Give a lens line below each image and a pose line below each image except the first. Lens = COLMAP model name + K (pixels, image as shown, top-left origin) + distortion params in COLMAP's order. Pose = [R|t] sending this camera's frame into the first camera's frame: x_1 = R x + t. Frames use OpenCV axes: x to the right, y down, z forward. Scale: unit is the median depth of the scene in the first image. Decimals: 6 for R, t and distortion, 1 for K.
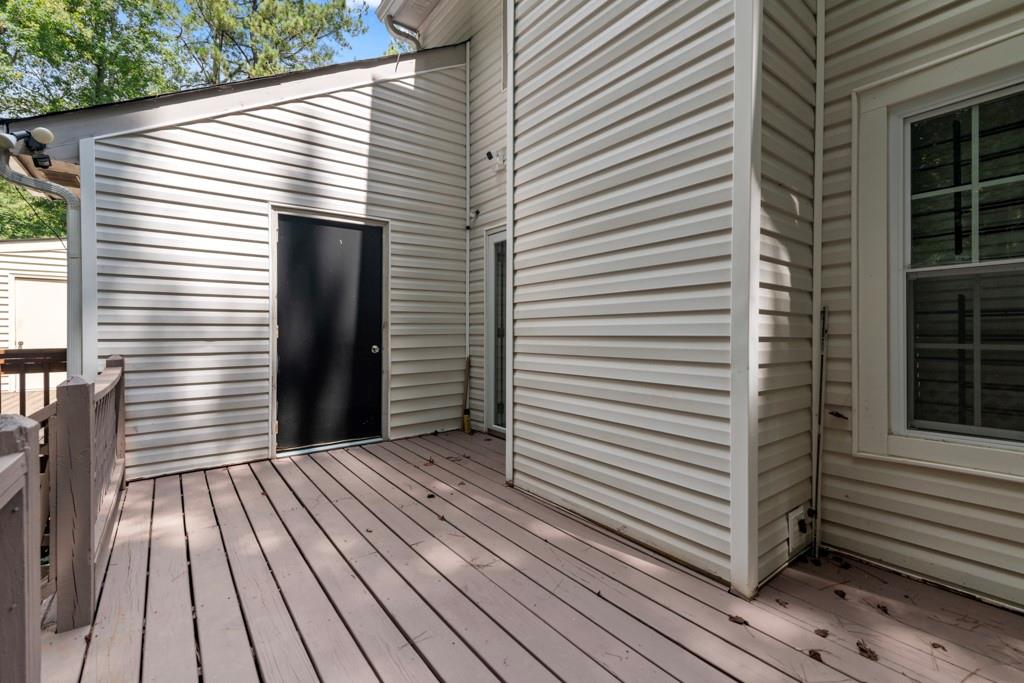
lens RADIAL K [[458.3, 0, 509.0], [0, 458.3, 335.3], [0, 0, 1]] dist [0.000860, -0.000014]
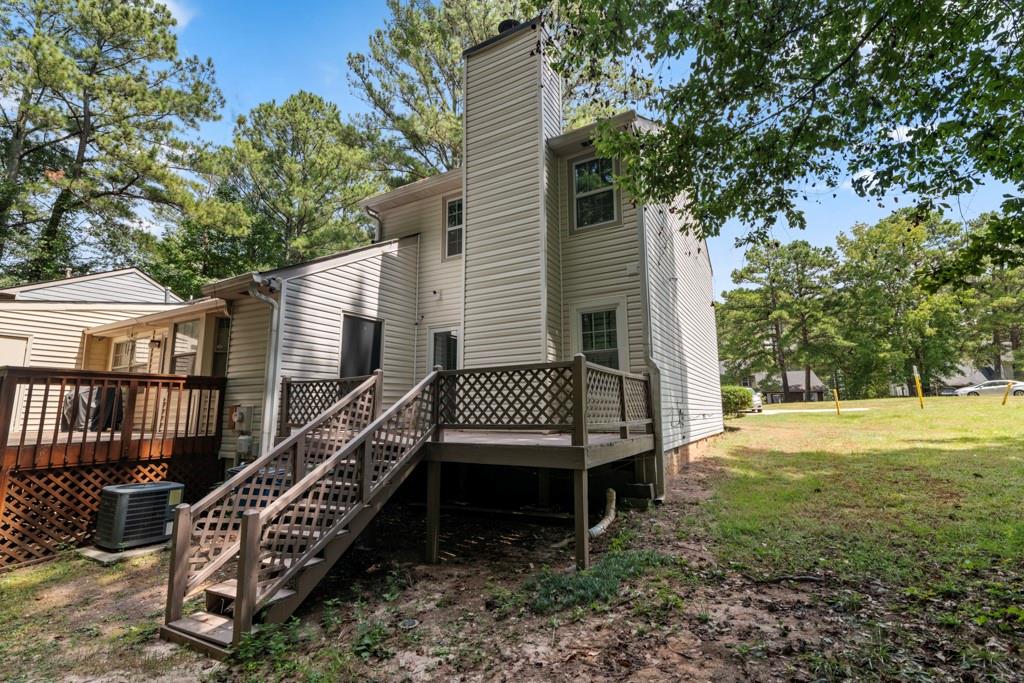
lens RADIAL K [[458.3, 0, 509.0], [0, 458.3, 335.3], [0, 0, 1]] dist [0.000860, -0.000014]
pose [[0.914873, 0.057591, 0.399614, -0.582633], [0.012418, 0.985292, -0.170425, 0.175885], [-0.403552, 0.160880, 0.900702, -1.054845]]
